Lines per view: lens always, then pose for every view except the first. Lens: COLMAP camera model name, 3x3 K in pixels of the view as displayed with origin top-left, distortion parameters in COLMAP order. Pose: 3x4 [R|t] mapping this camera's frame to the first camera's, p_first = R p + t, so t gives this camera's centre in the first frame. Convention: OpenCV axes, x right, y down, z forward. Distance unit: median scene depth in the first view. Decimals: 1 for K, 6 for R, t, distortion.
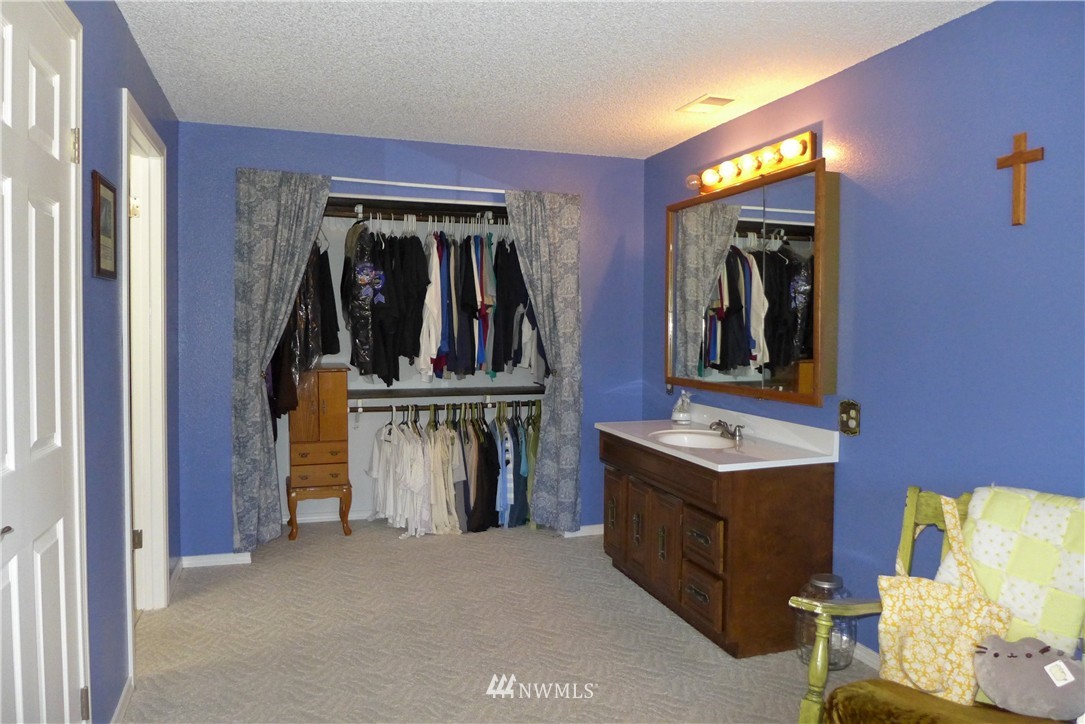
lens RADIAL K [[753.4, 0, 543.0], [0, 753.4, 354.4], [0, 0, 1]] dist [-0.057942, 0.018765]
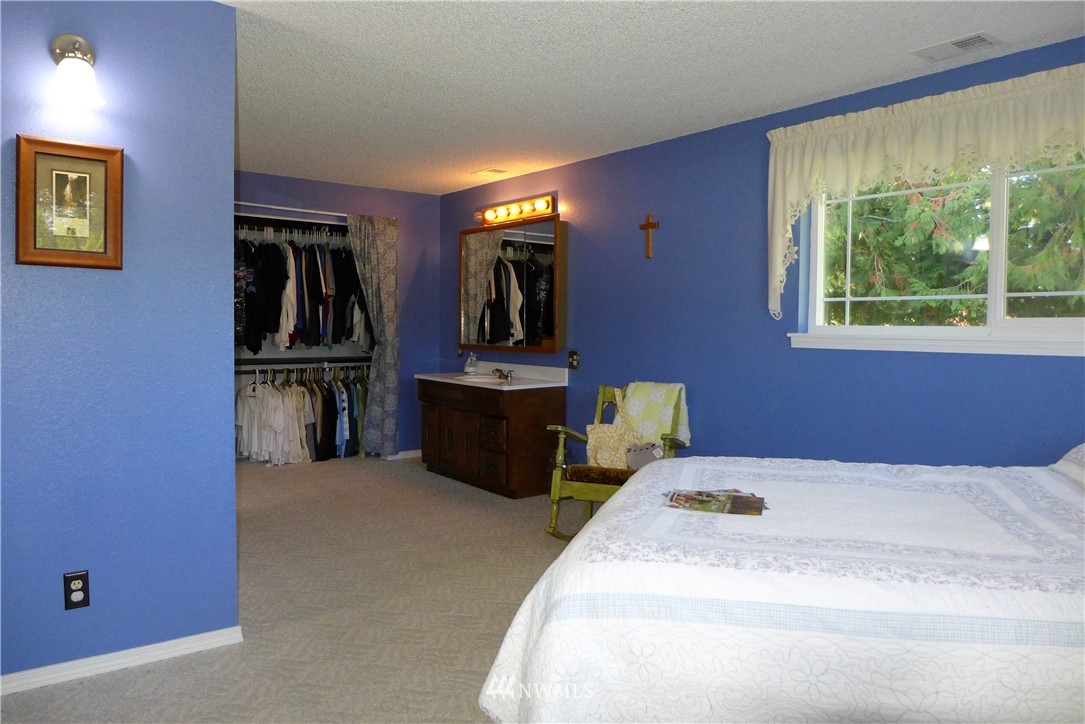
lens RADIAL K [[753.4, 0, 539.3], [0, 753.4, 360.9], [0, 0, 1]] dist [-0.057942, 0.018765]
pose [[0.944154, -0.013481, 0.329229, -0.169748], [0.009096, 0.999848, 0.014856, 0.039520], [-0.329379, -0.011031, 0.944133, -0.441068]]
